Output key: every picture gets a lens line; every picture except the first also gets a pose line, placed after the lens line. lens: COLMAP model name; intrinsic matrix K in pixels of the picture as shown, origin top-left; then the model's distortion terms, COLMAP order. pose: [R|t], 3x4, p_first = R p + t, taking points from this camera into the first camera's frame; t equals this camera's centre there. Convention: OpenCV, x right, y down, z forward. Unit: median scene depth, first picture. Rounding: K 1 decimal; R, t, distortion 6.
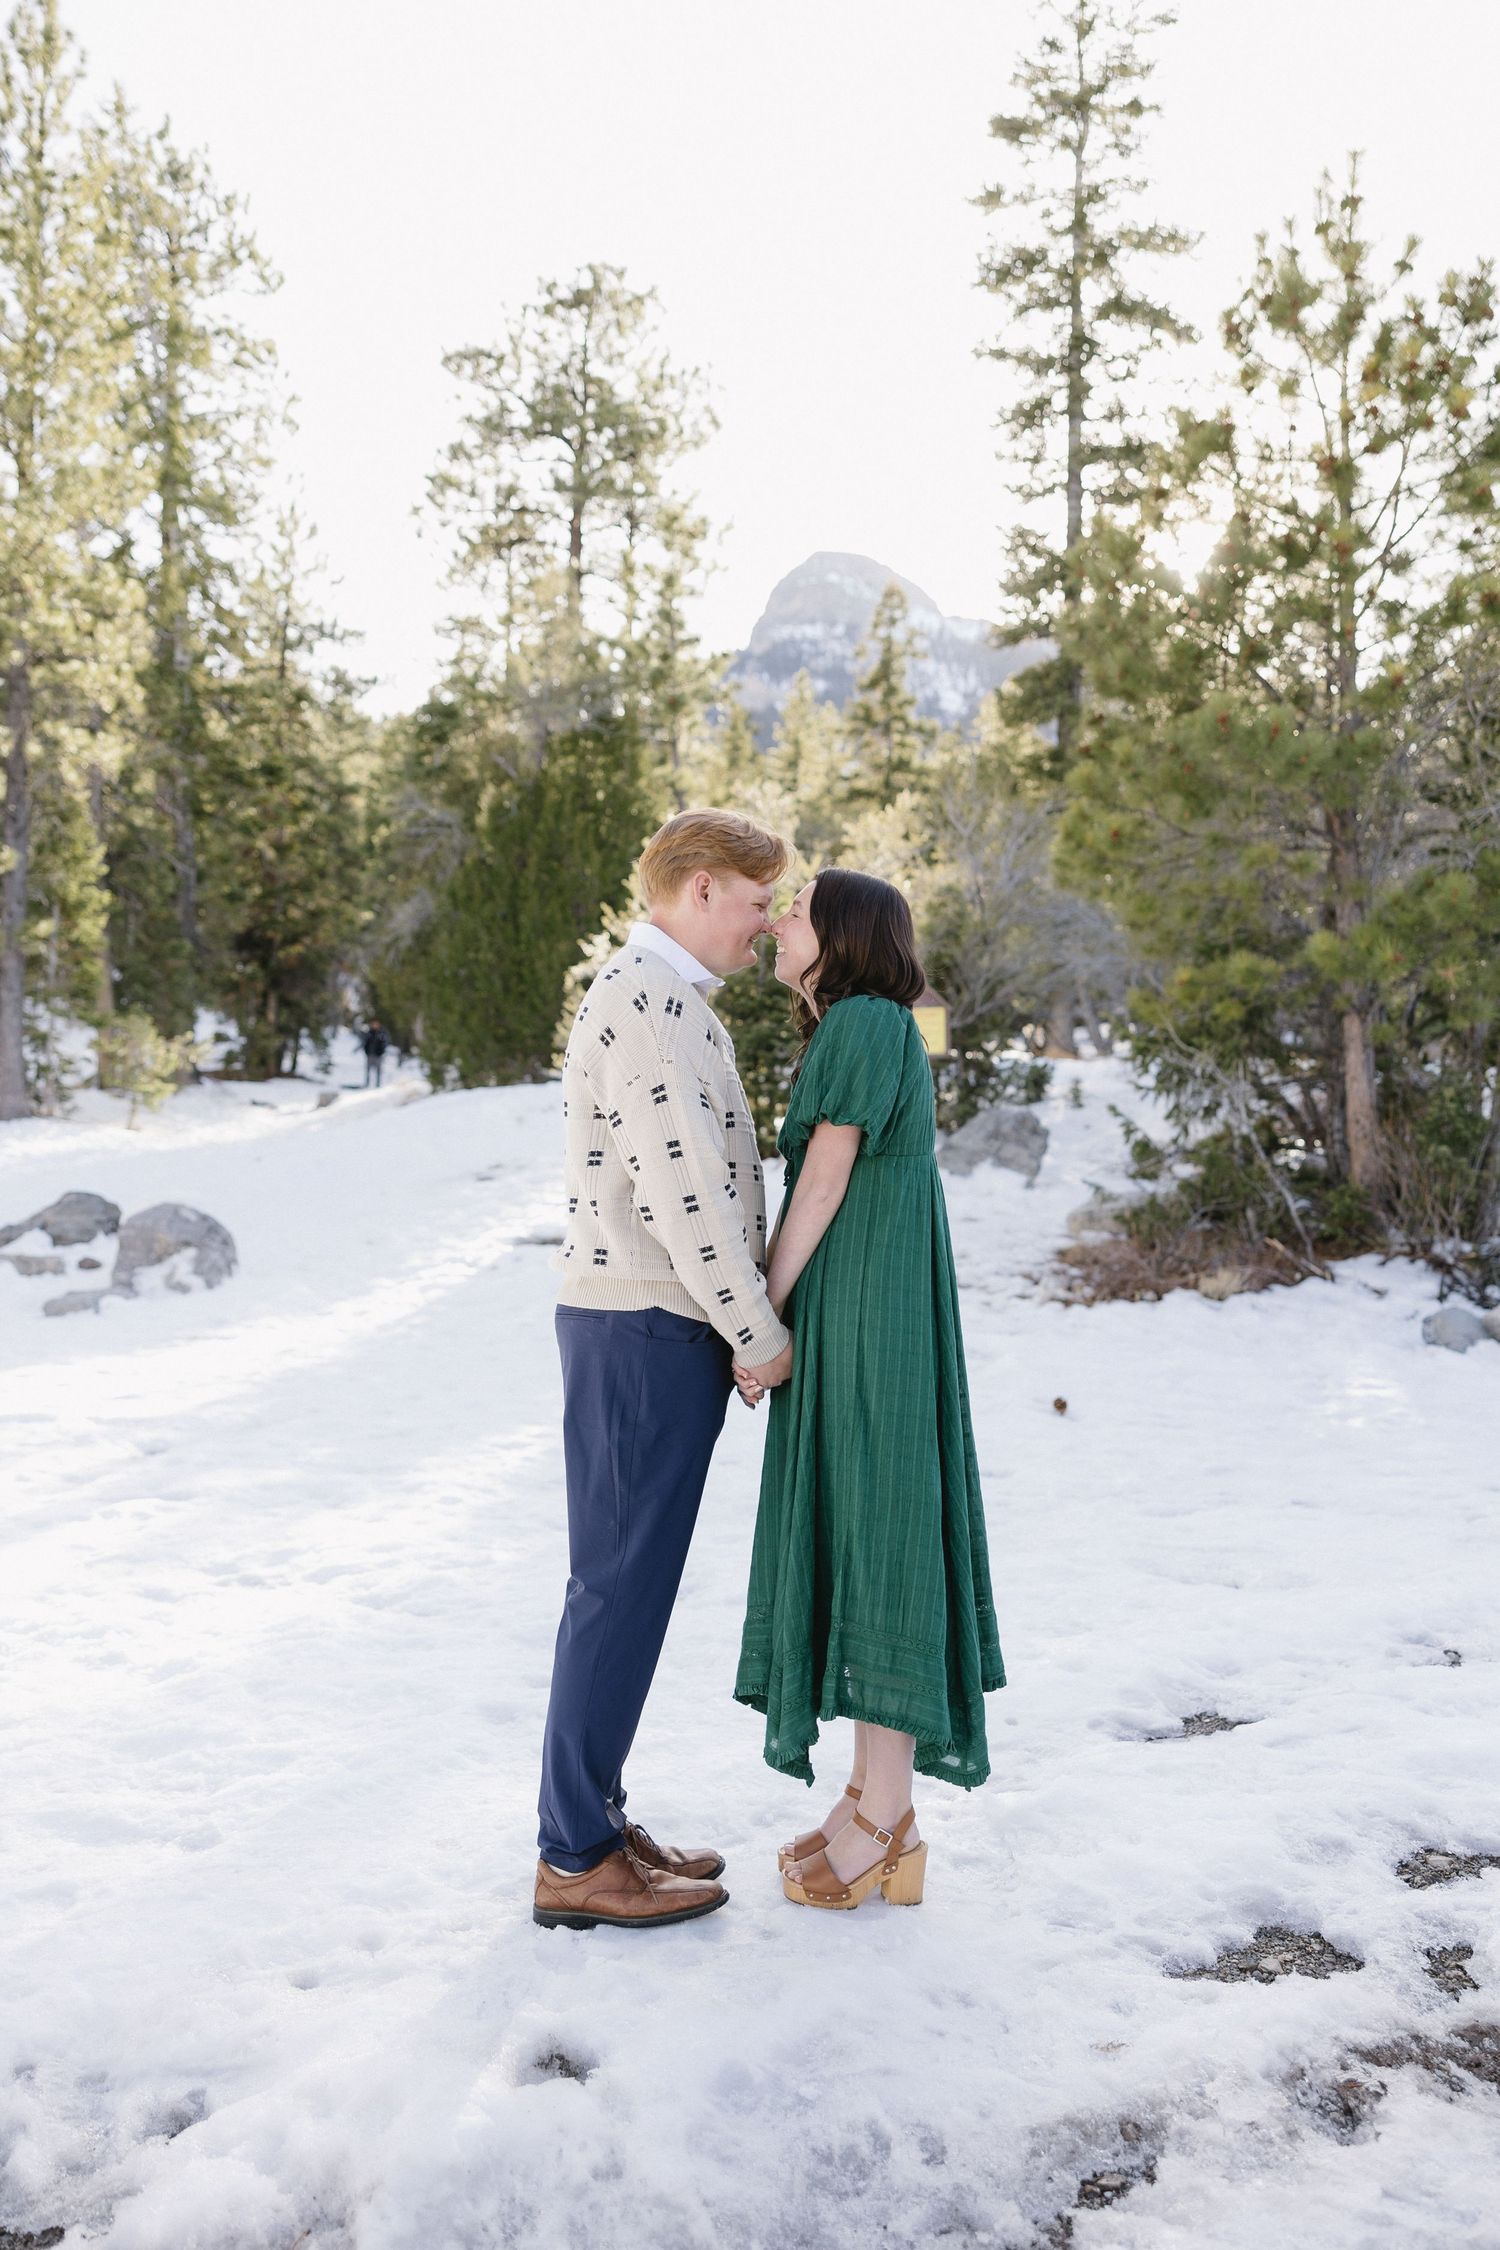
lens RADIAL K [[1853.9, 0, 783.8], [0, 1853.9, 1187.0], [0, 0, 1]] dist [0.007029, -0.003114]
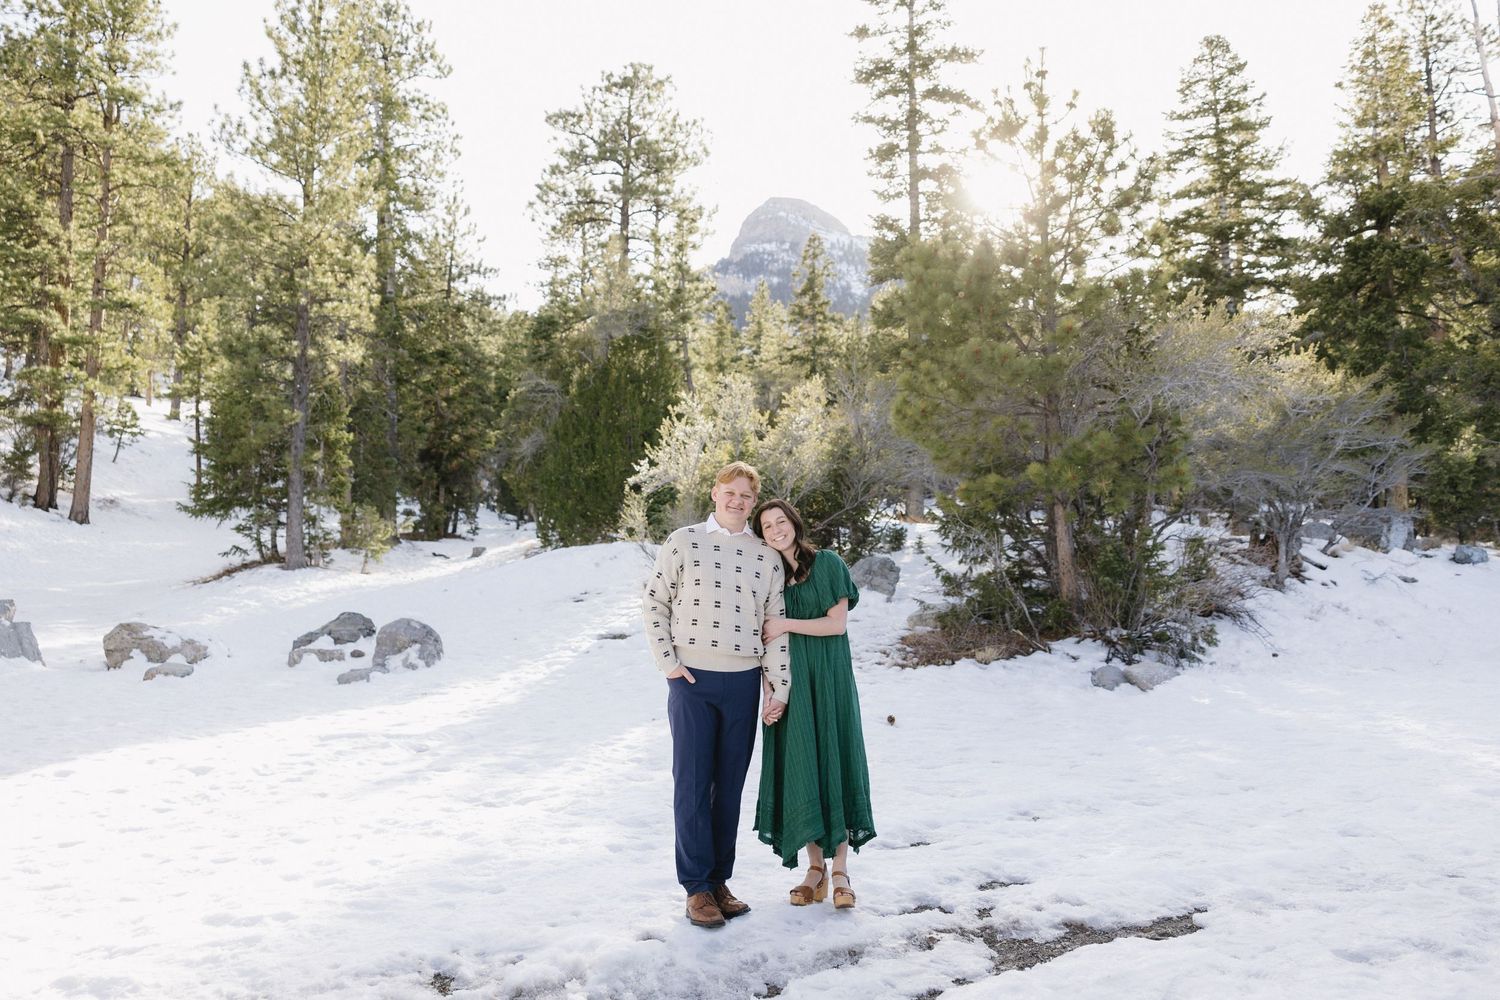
lens RADIAL K [[1190.0, 0, 750.0], [0, 1190.0, 500.0], [0, 0, 1]] dist [0.012970, 0.004826]
pose [[0.999841, -0.017027, -0.005312, 0.004856], [0.016543, 0.996589, -0.080844, -0.003976], [0.006671, 0.080743, 0.996713, -0.084180]]
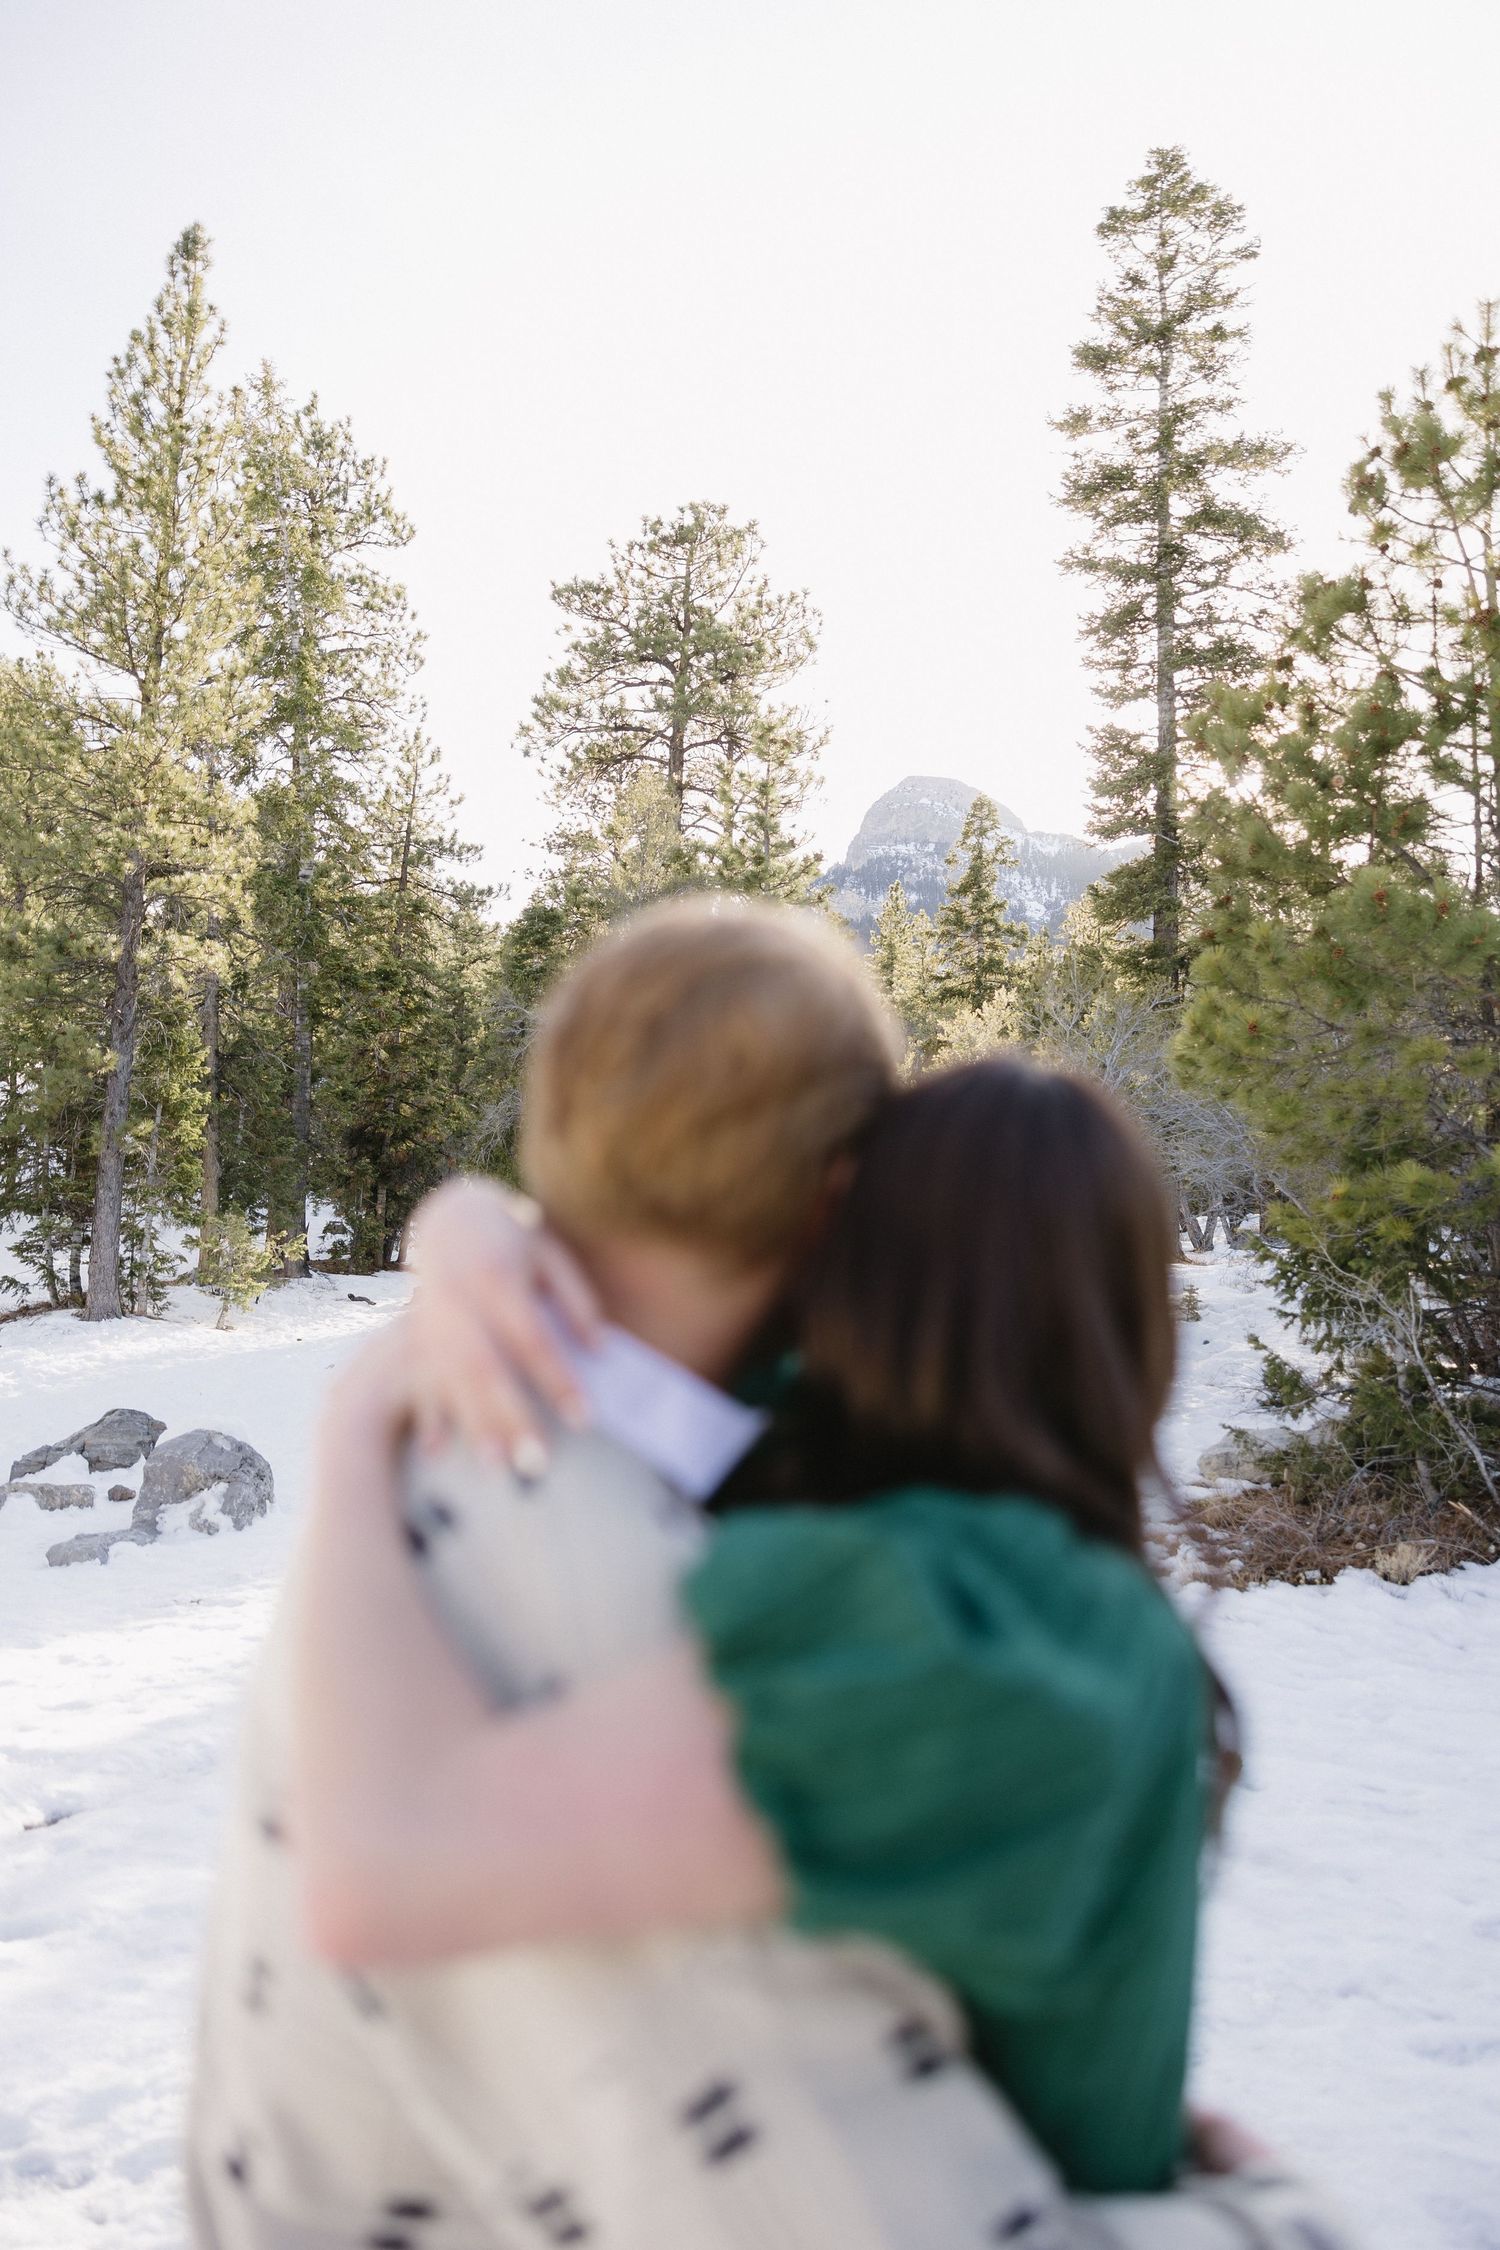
lens RADIAL K [[1745.4, 0, 750.0], [0, 1745.4, 1125.0], [0, 0, 1]] dist [0.003991, 0.000145]
pose [[0.997224, -0.002673, -0.074406, 0.001807], [-0.007399, 0.990851, -0.134758, -0.015252], [0.074086, 0.134934, 0.988081, 0.082811]]
